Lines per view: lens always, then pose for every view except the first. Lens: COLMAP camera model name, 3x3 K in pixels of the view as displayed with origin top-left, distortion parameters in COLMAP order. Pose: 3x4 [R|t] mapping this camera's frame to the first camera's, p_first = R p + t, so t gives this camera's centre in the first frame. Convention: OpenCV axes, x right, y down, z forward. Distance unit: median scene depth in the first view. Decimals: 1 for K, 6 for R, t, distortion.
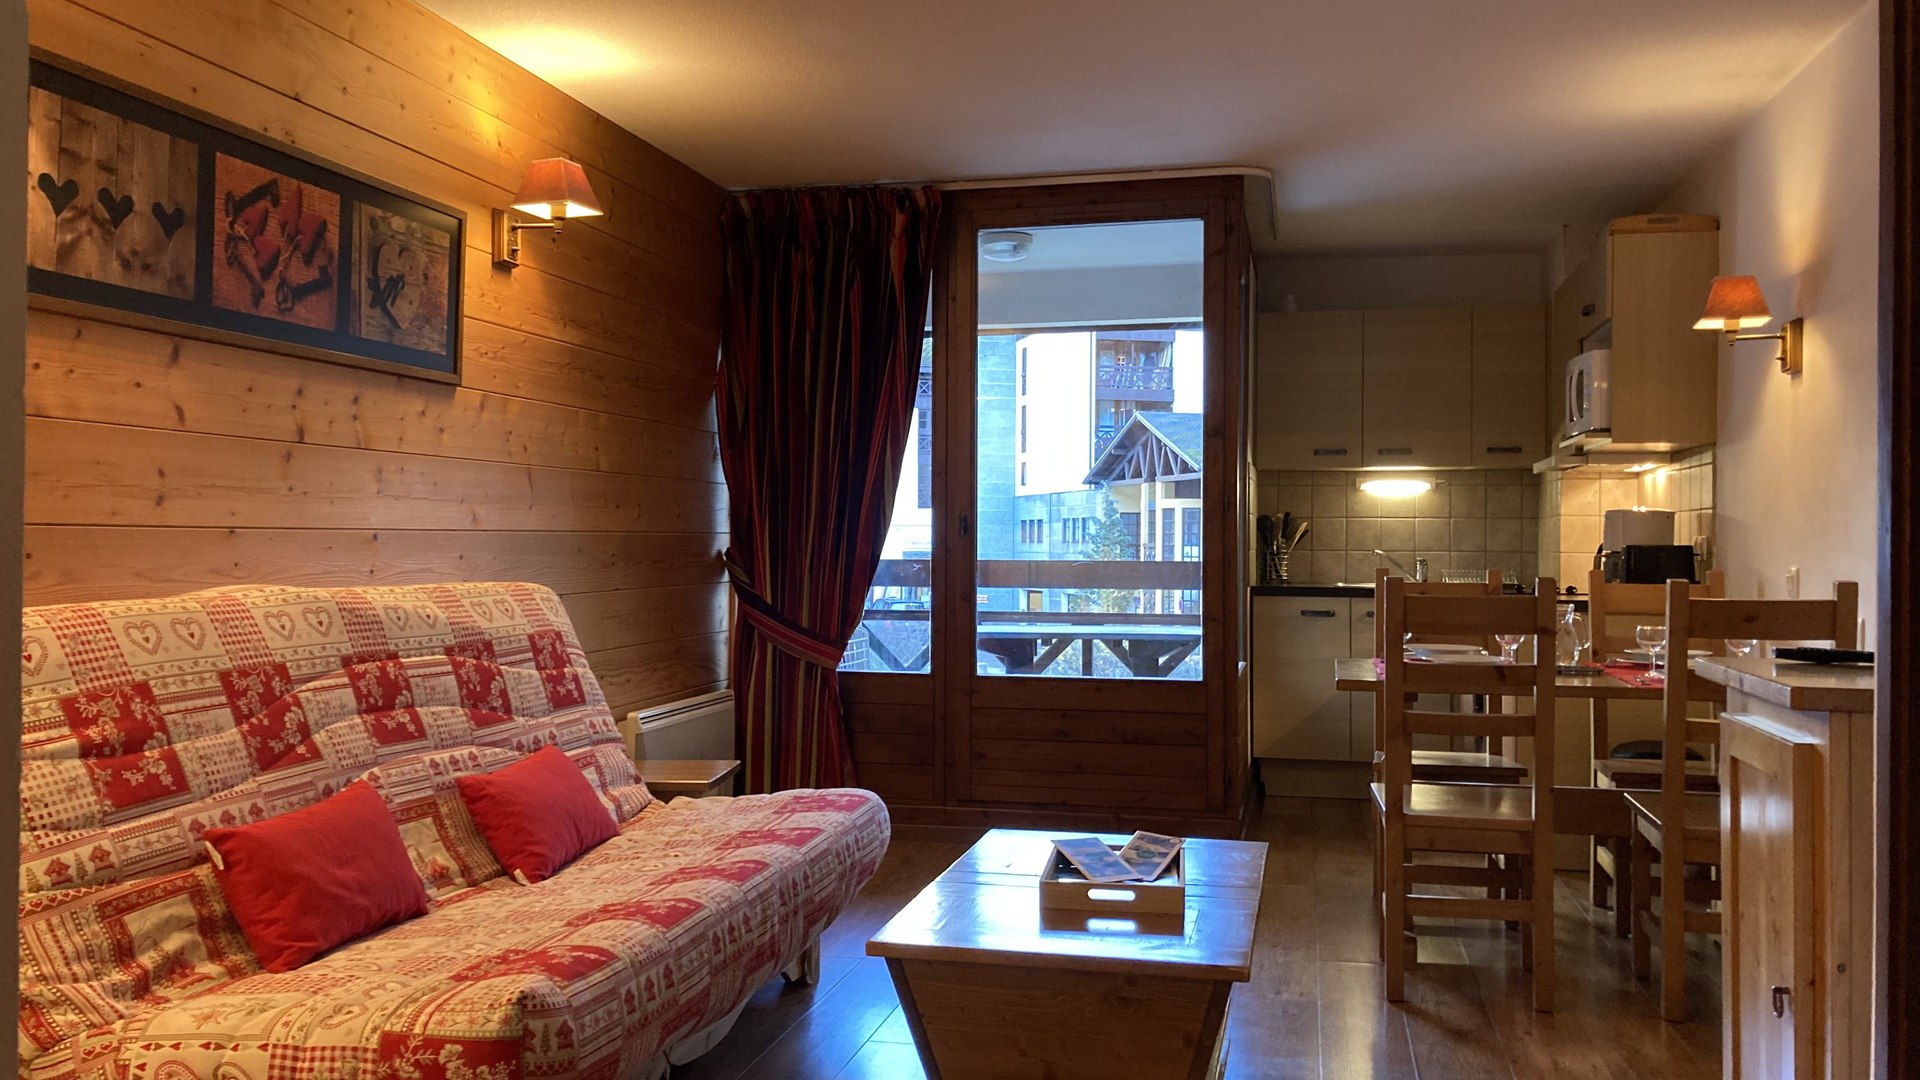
lens RADIAL K [[1634.7, 0, 955.4], [0, 1634.7, 529.8], [0, 0, 1]] dist [0.029479, 0.018744]
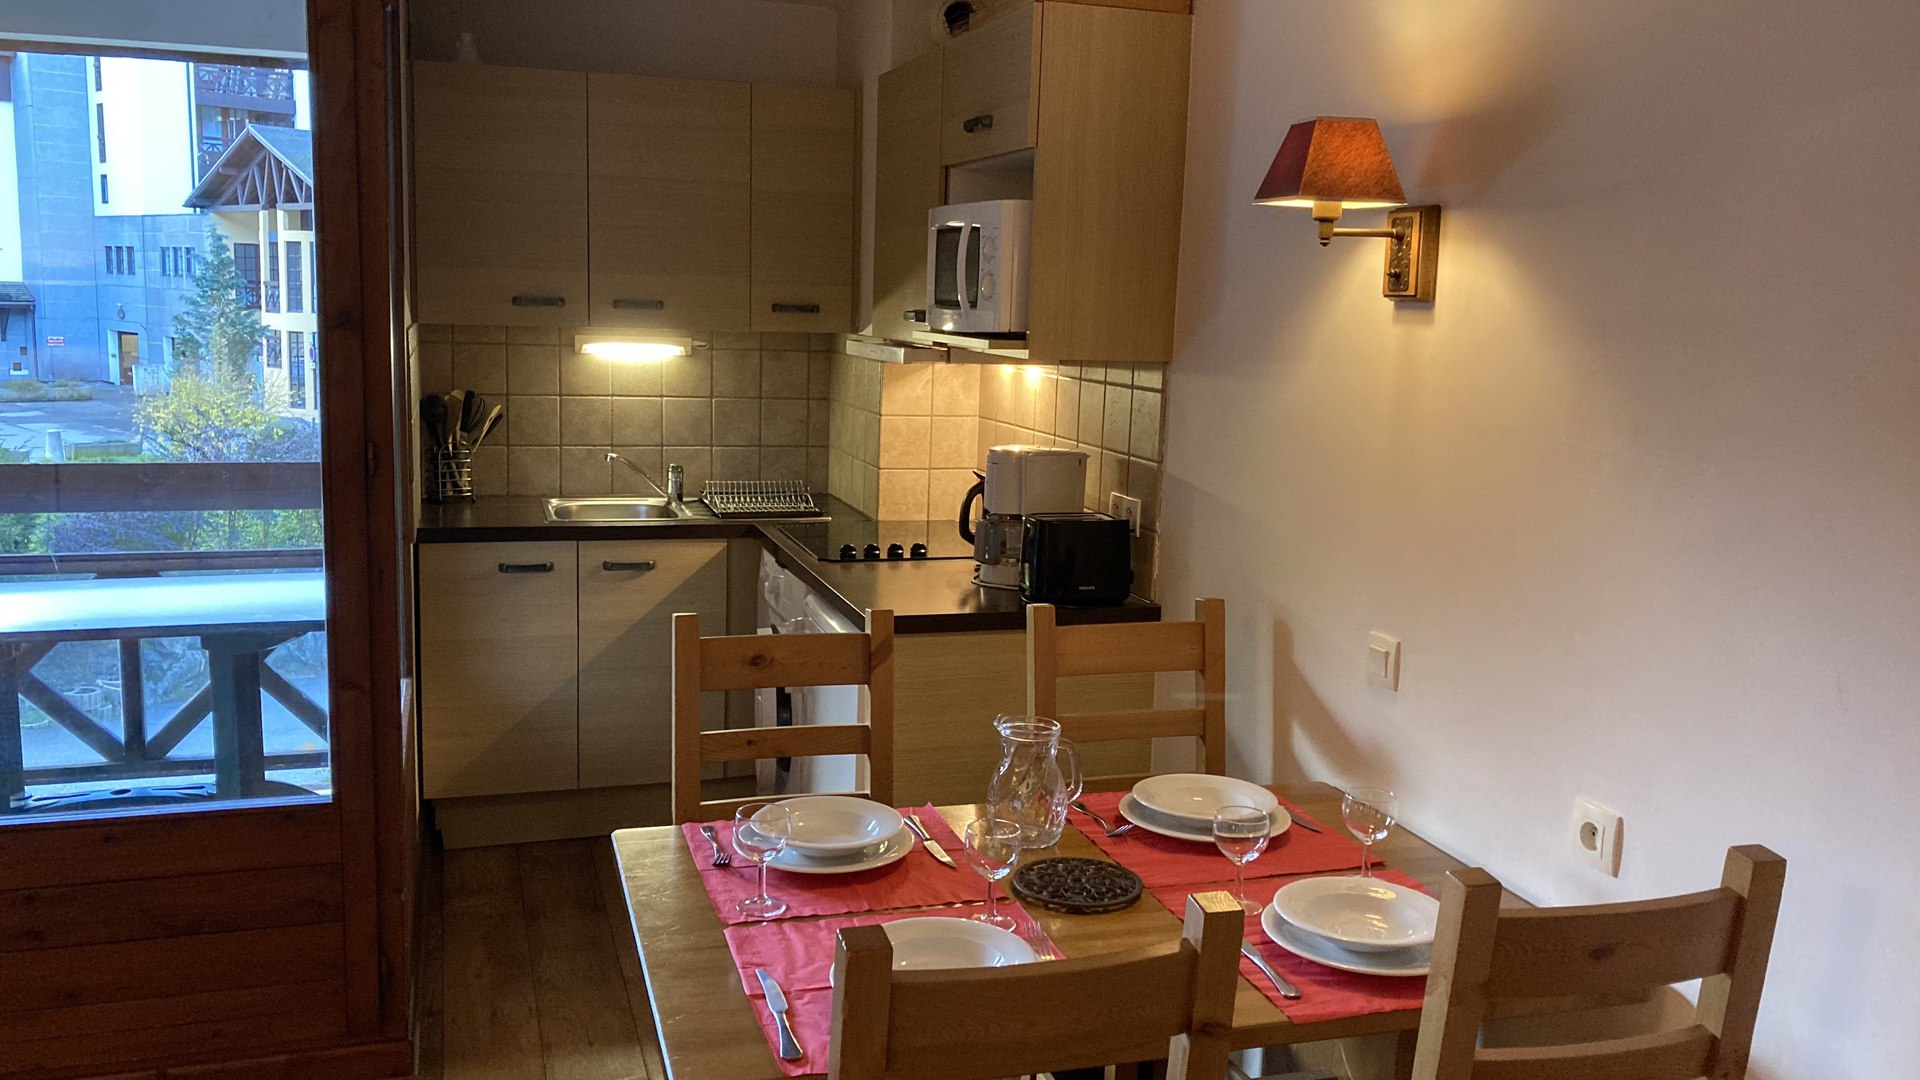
lens RADIAL K [[1634.7, 0, 945.9], [0, 1634.7, 548.9], [0, 0, 1]] dist [0.029479, 0.018744]
pose [[0.877101, -0.052018, 0.477481, 0.058001], [-0.031561, 0.985727, 0.165364, -0.060817], [-0.479268, -0.160111, 0.862941, 0.352742]]
